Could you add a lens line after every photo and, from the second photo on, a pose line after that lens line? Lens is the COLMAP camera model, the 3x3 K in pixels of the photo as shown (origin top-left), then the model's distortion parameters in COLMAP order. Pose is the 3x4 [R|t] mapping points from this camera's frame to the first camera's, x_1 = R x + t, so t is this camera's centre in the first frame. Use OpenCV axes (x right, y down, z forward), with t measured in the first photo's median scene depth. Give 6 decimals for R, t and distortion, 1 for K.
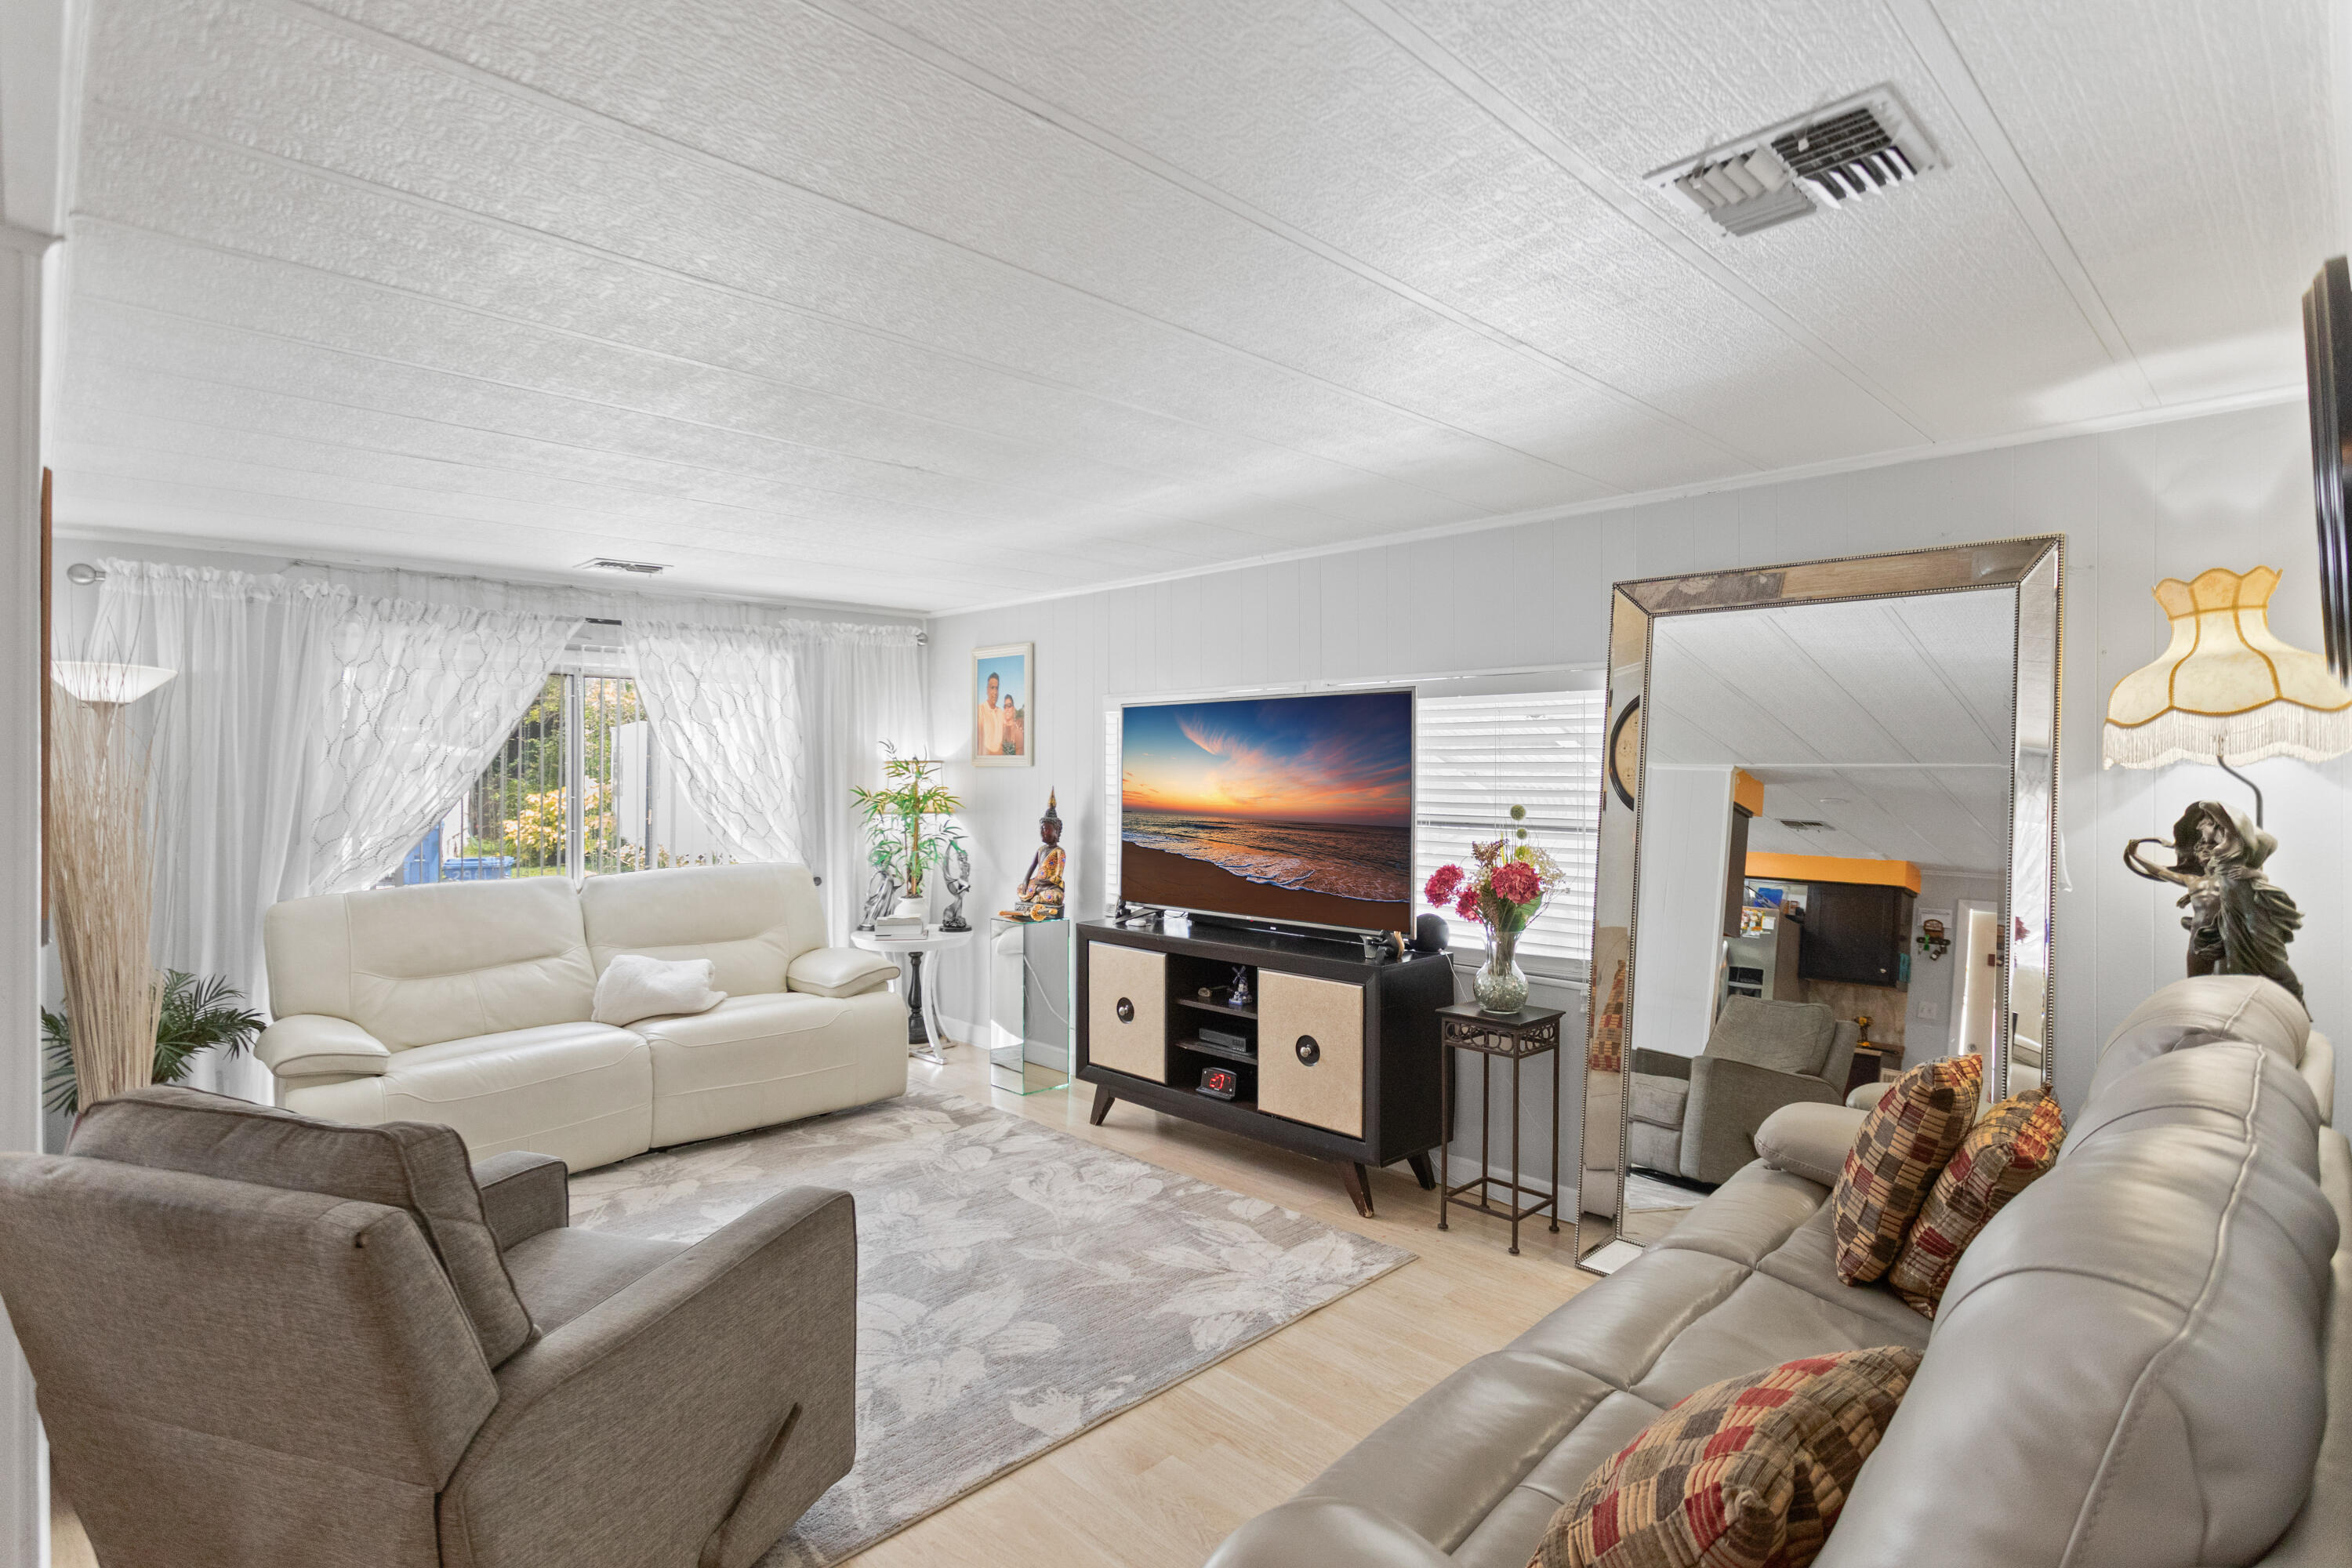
lens RADIAL K [[1165.3, 0, 1184.8], [0, 1165.3, 756.5], [0, 0, 1]] dist [0.004448, 0.000868]
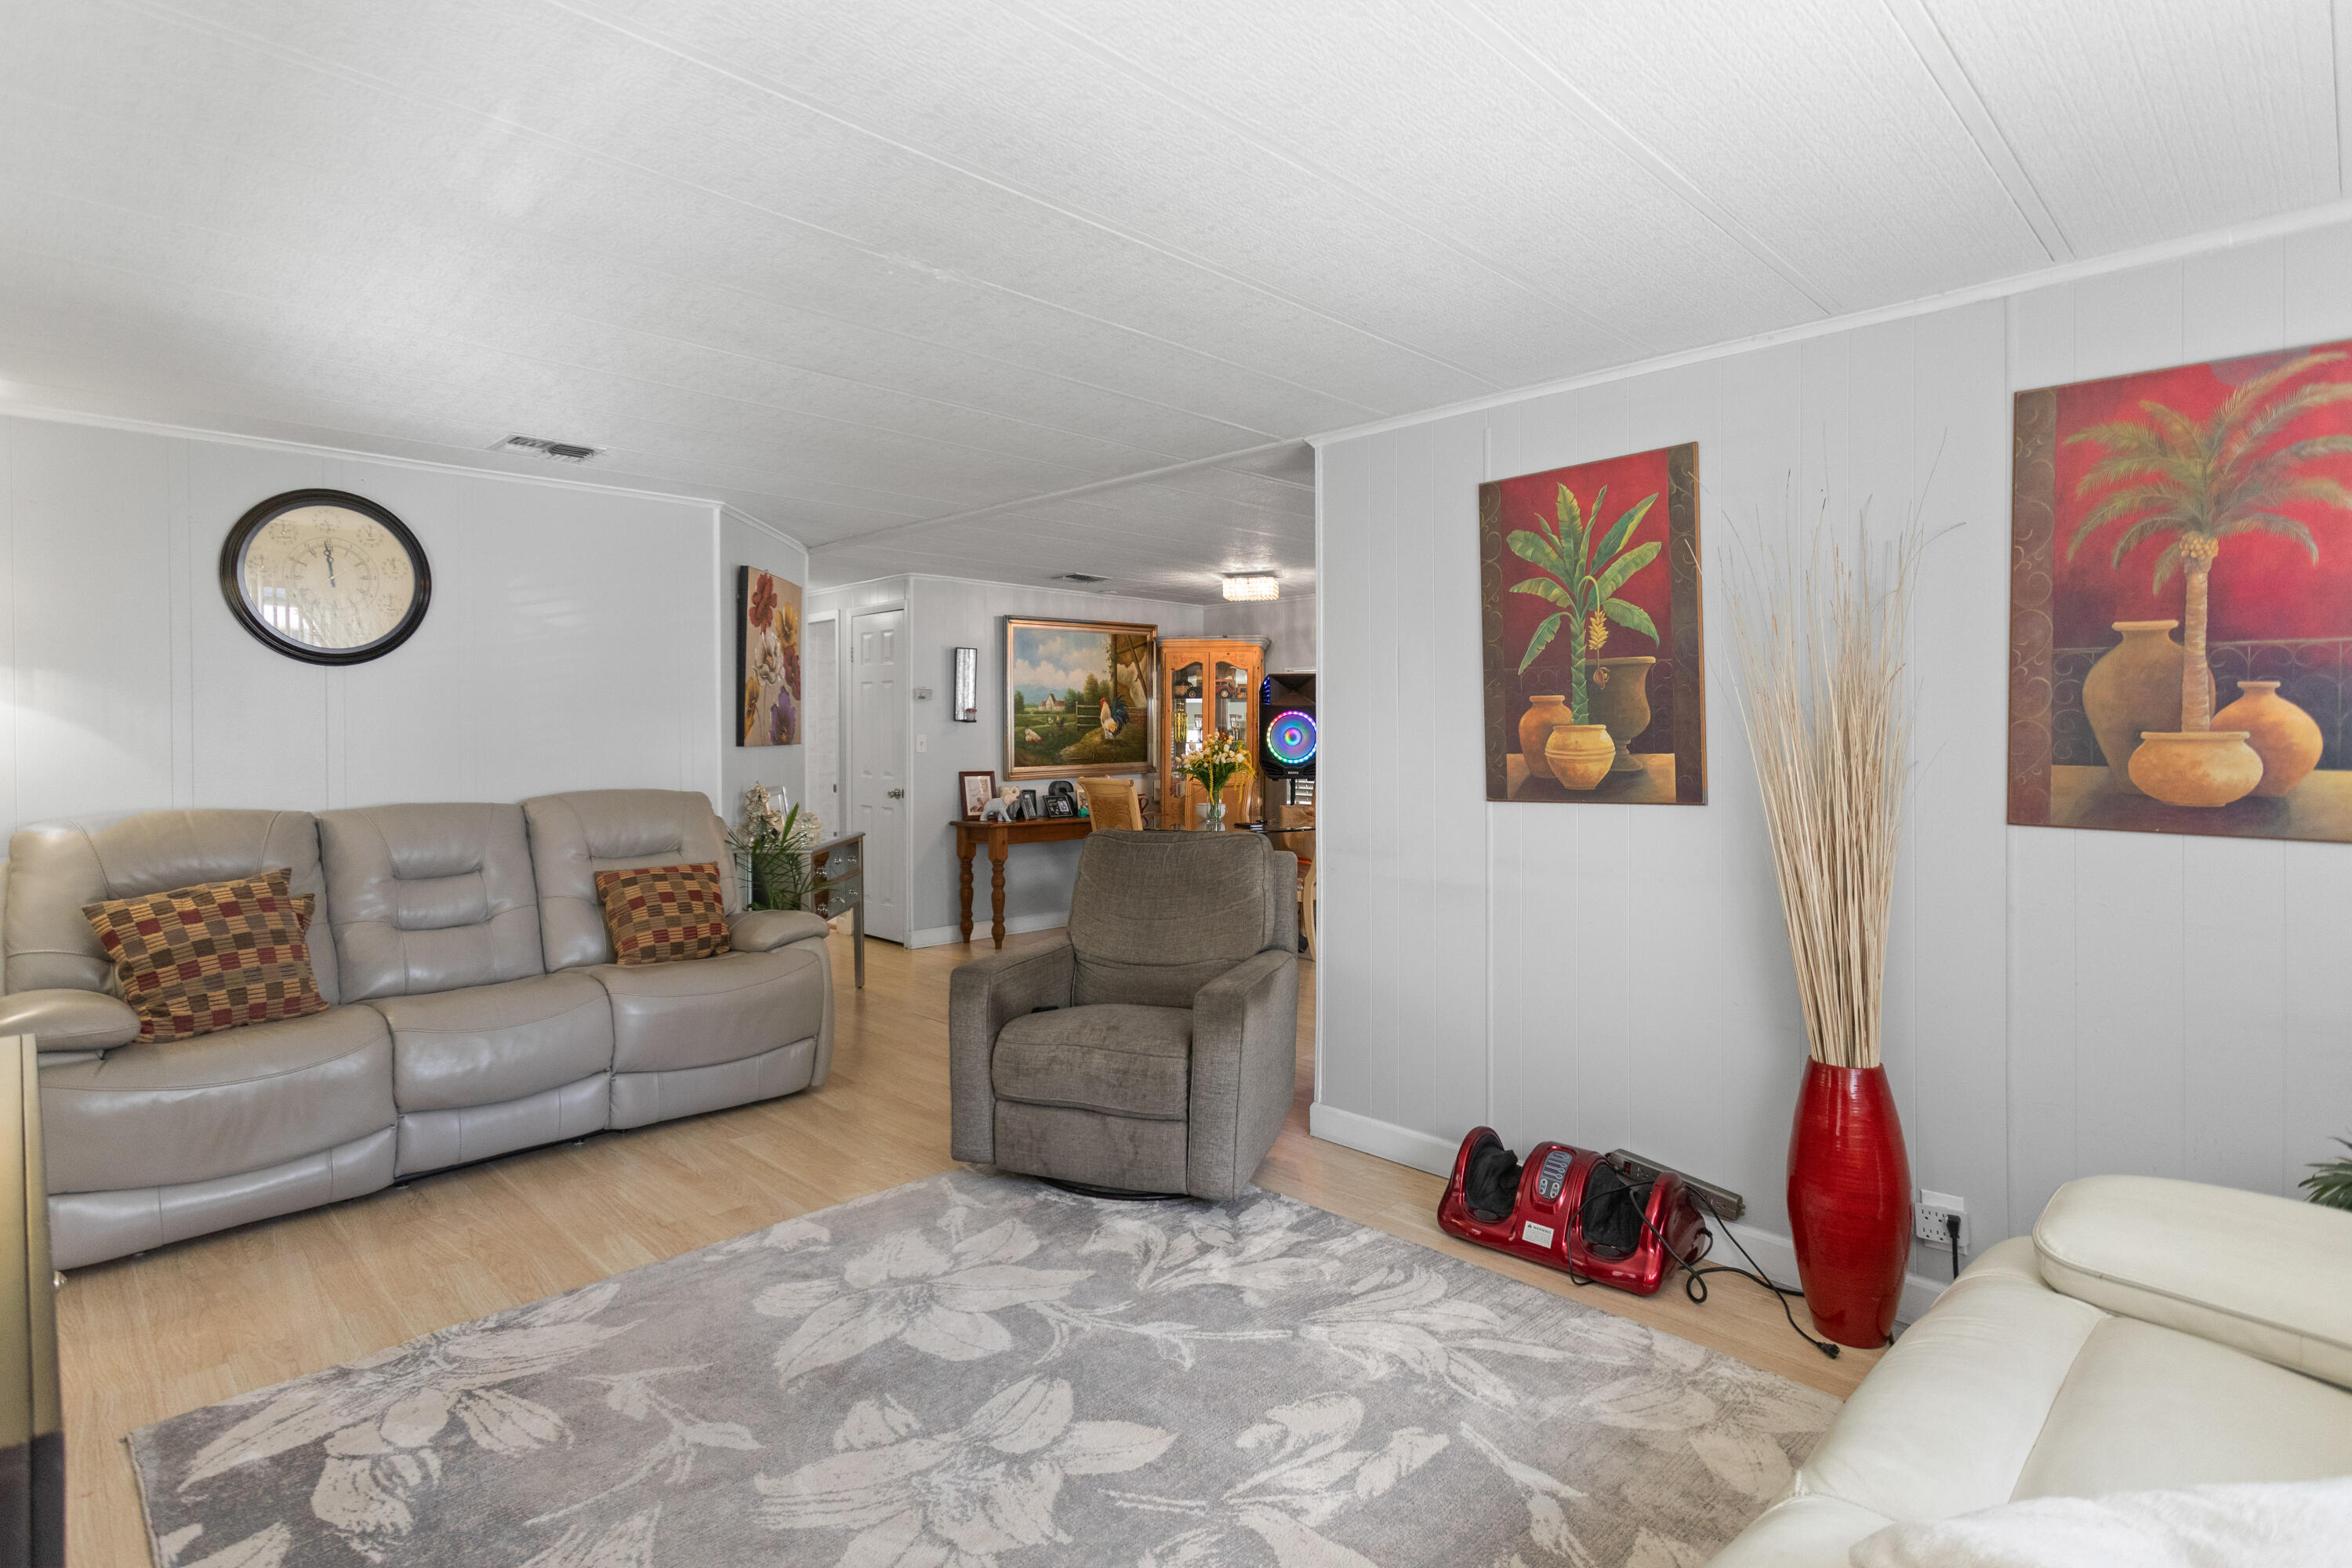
lens RADIAL K [[1167.2, 0, 1131.2], [0, 1167.2, 734.9], [0, 0, 1]] dist [0.002324, 0.000310]
pose [[-0.999731, 0.002617, 0.023036, -0.284789], [0.002514, 0.999987, -0.004489, 0.040829], [-0.023048, -0.004430, -0.999725, 1.290162]]
